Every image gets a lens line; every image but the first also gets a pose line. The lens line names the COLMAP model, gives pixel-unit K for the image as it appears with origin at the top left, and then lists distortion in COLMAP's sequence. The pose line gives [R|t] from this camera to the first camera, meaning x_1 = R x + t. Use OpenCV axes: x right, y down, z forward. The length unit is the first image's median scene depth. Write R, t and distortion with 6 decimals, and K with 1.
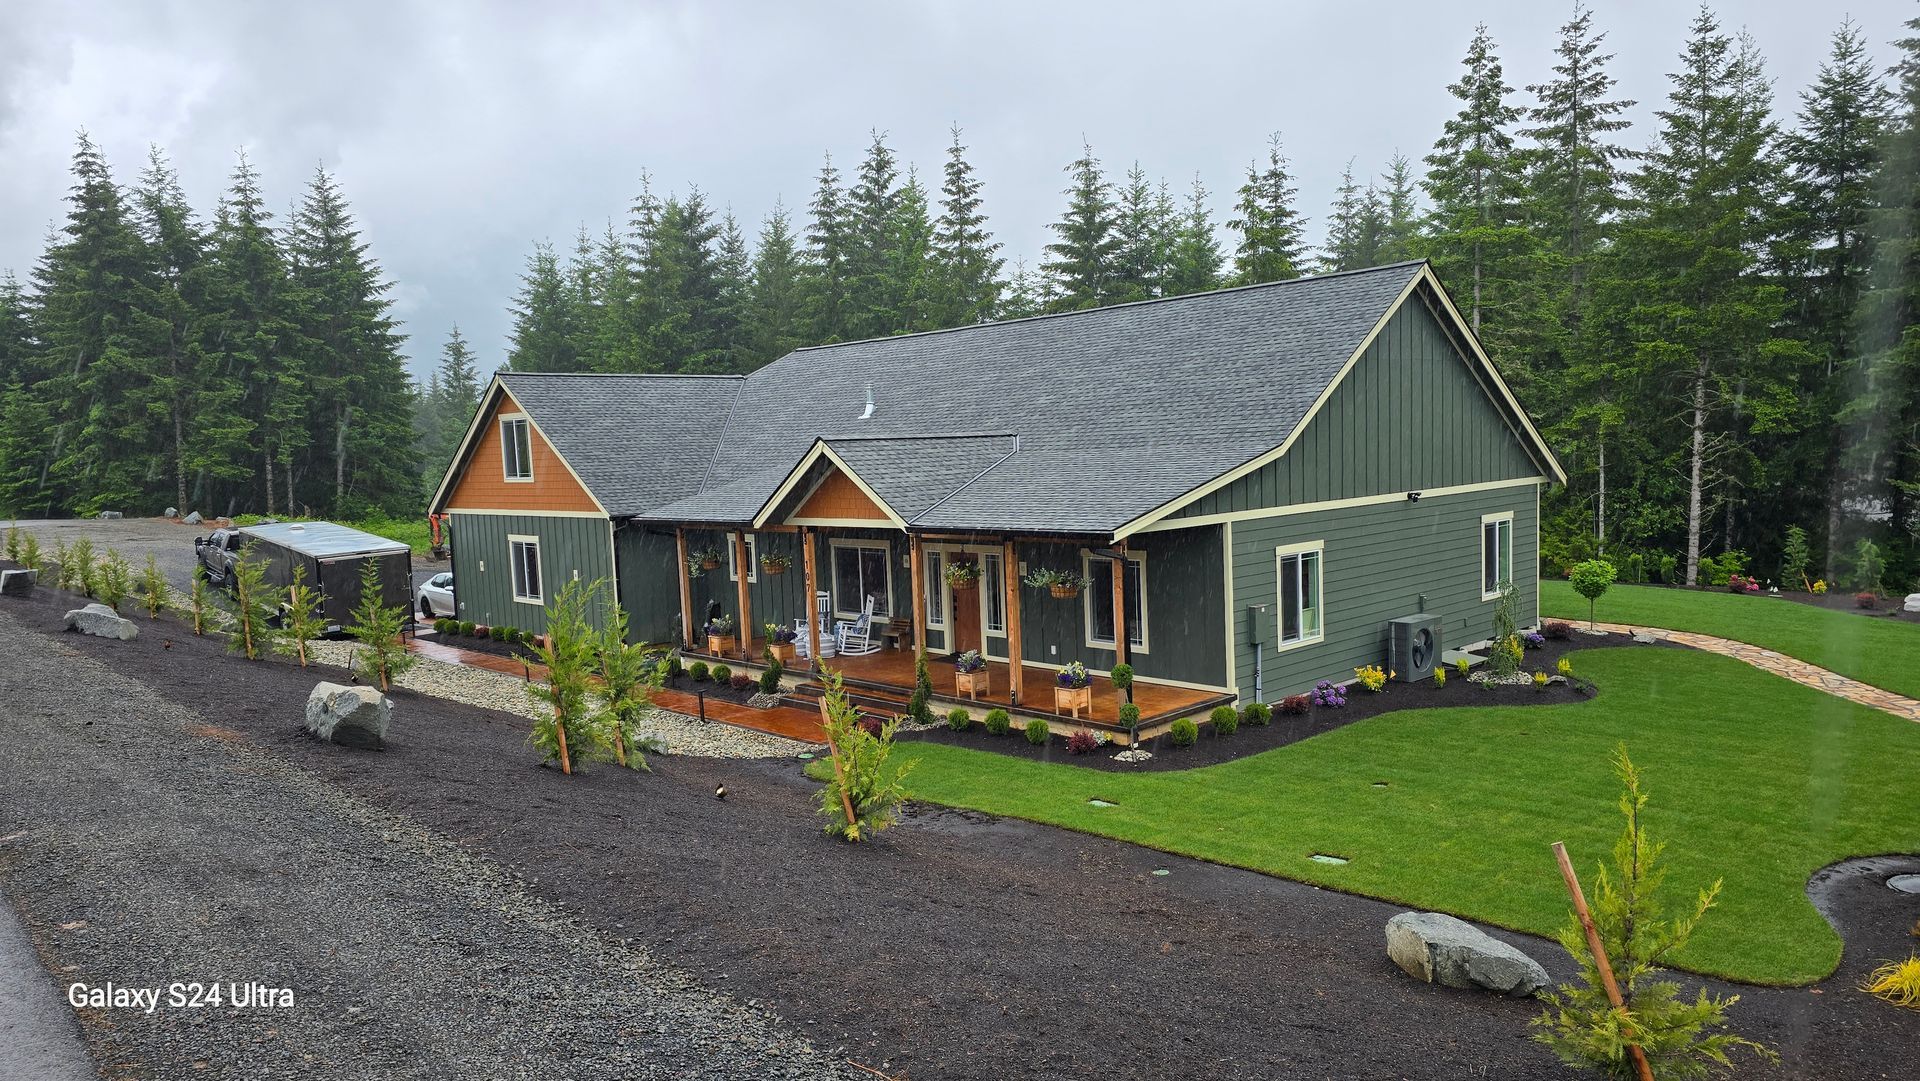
lens RADIAL K [[1361.1, 0, 960.0], [0, 1361.1, 540.5], [0, 0, 1]] dist [0.001745, 0.000098]
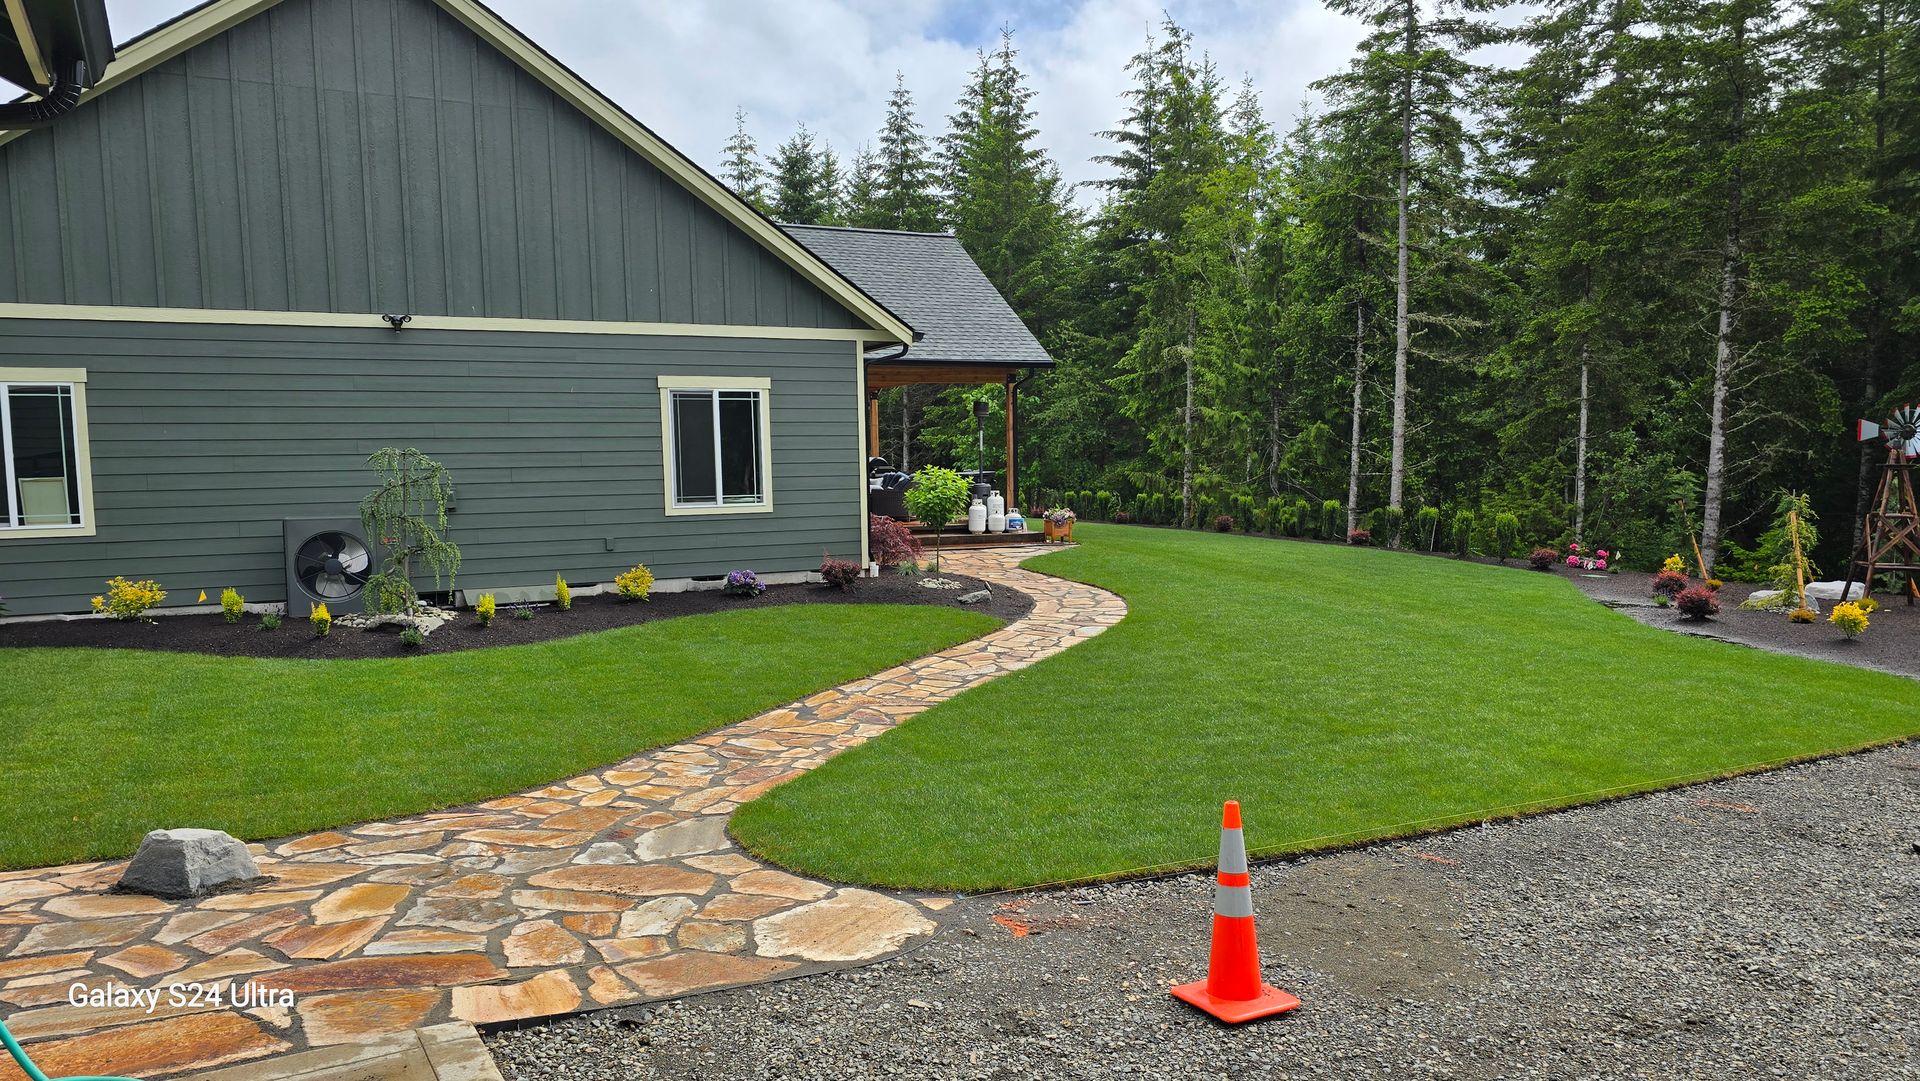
lens RADIAL K [[1361.1, 0, 960.0], [0, 1361.1, 540.5], [0, 0, 1]] dist [0.001745, 0.000098]
pose [[0.946347, 0.047419, -0.319654, 0.408700], [-0.047333, 0.998847, 0.008042, 0.025758], [0.319667, 0.007520, 0.947500, 0.268872]]
